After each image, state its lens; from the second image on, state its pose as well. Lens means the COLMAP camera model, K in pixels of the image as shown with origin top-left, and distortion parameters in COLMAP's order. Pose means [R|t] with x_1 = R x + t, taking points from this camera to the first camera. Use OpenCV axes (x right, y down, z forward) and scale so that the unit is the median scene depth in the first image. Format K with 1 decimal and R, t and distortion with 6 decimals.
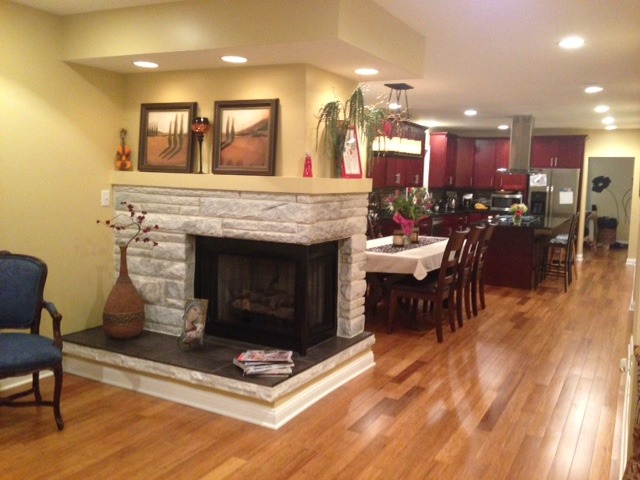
lens RADIAL K [[590.9, 0, 317.0], [0, 590.9, 242.3], [0, 0, 1]] dist [0.071689, 0.000000]
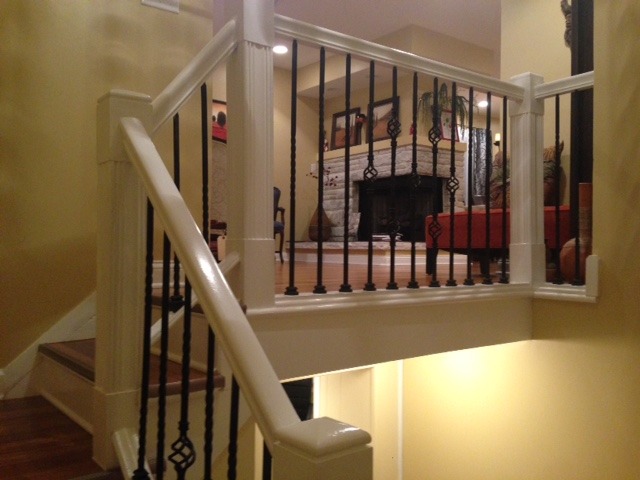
lens RADIAL K [[590.9, 0, 320.1], [0, 590.9, 238.0], [0, 0, 1]] dist [0.071689, 0.000000]
pose [[0.920154, -0.023811, -0.390832, 0.146969], [-0.027584, 0.991728, -0.125362, 0.149126], [0.390583, 0.126133, 0.911885, -0.241798]]
